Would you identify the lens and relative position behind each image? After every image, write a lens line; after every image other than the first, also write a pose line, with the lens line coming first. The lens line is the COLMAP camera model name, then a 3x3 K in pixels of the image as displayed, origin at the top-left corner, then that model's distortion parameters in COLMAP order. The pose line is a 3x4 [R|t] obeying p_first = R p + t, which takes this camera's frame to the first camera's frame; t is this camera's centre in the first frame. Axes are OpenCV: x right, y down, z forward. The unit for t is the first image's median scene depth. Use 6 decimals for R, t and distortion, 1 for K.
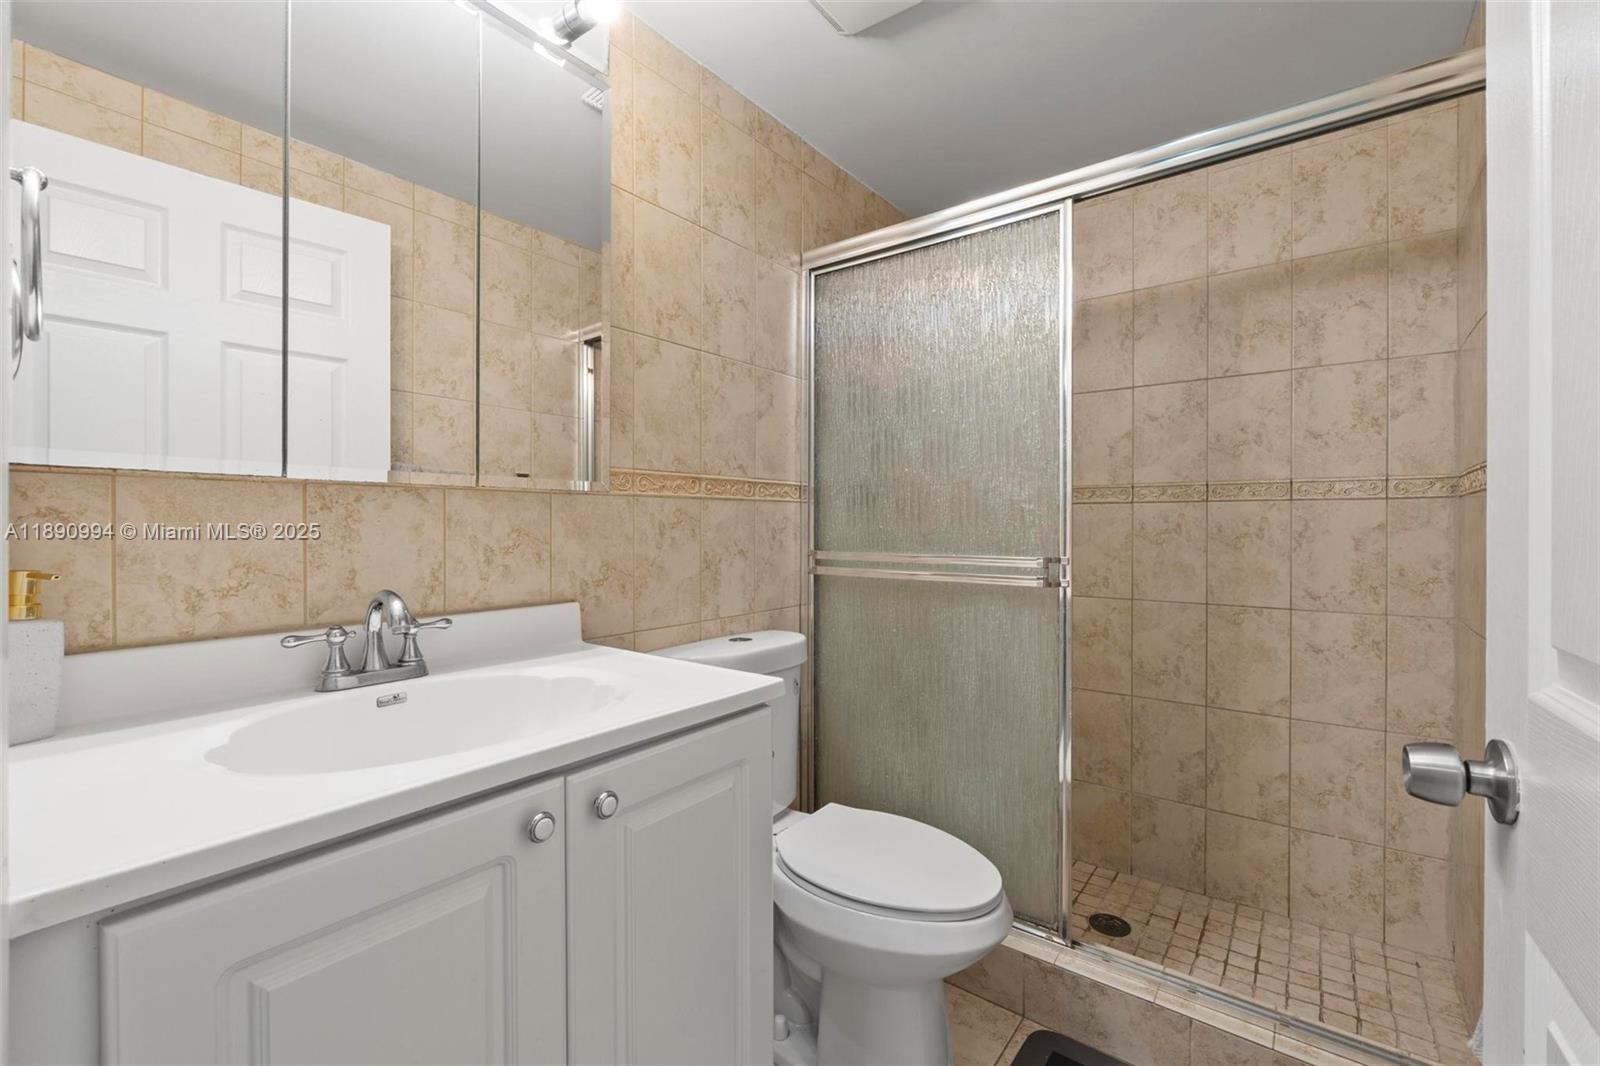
lens RADIAL K [[685.4, 0, 794.5], [0, 685.4, 524.9], [0, 0, 1]] dist [-0.004575, 0.000222]
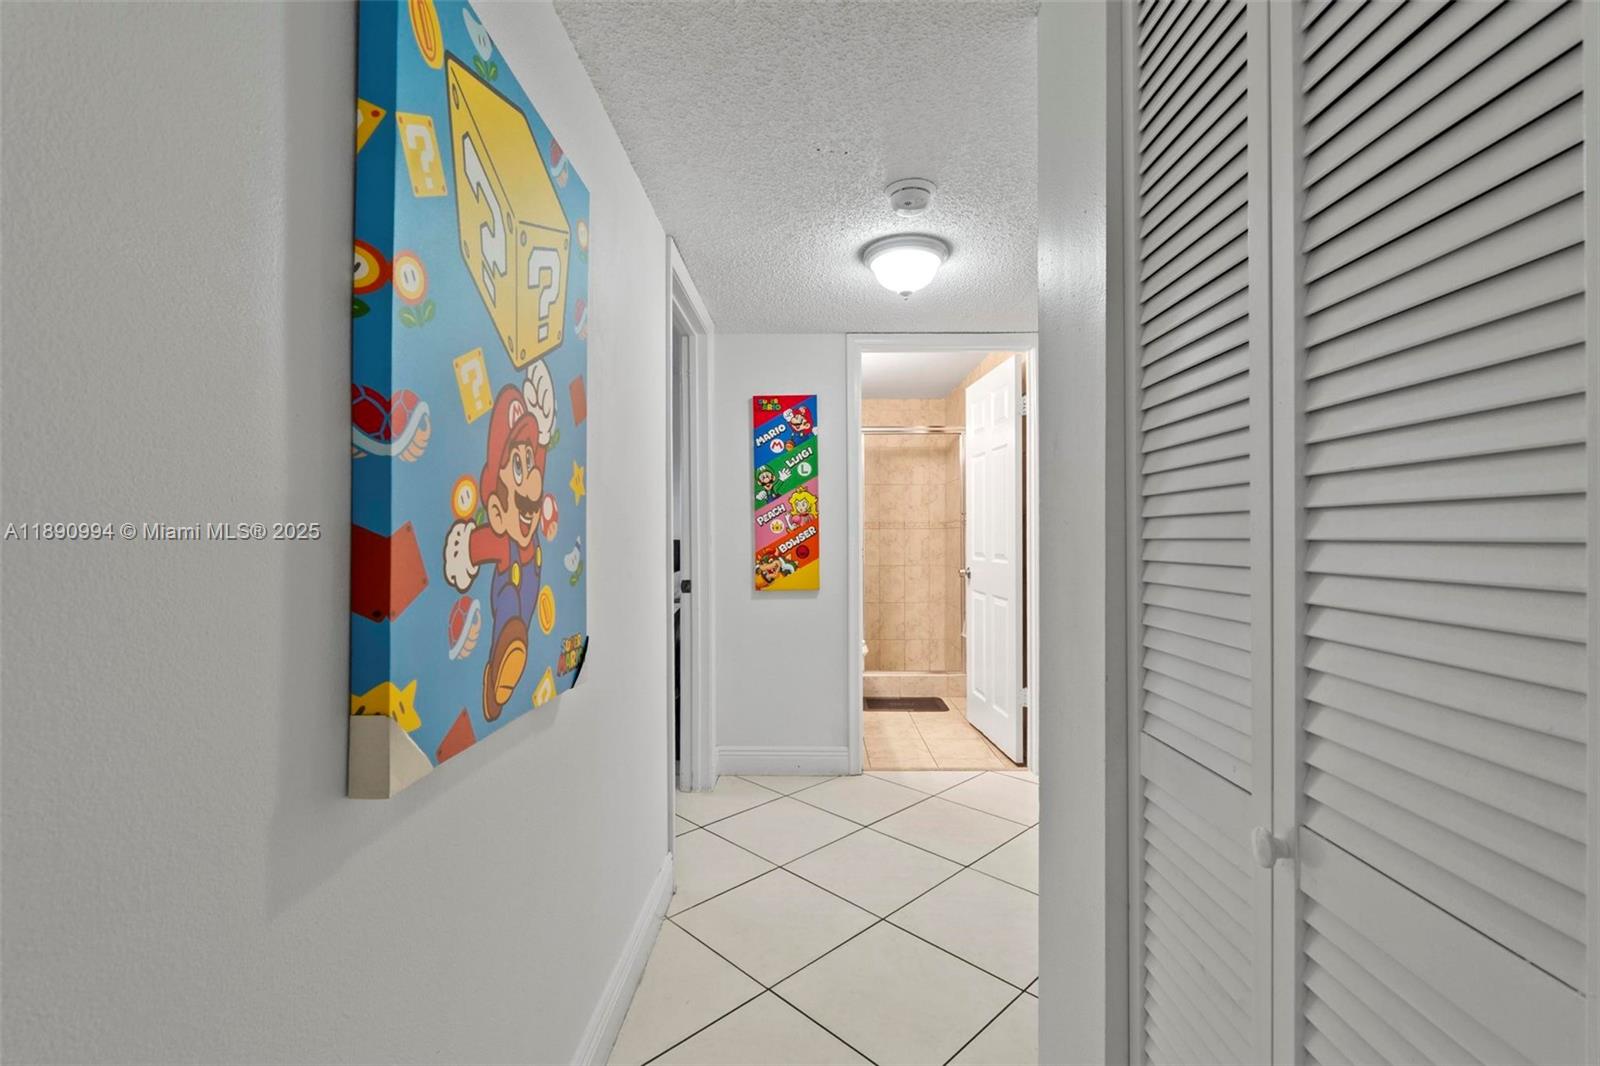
lens RADIAL K [[685.4, 0, 803.0], [0, 685.4, 534.0], [0, 0, 1]] dist [-0.004575, 0.000222]
pose [[0.802862, 0.002204, 0.596161, -1.429156], [0.004056, 0.999950, -0.009159, 0.012464], [-0.596151, 0.009772, 0.802813, -1.146588]]
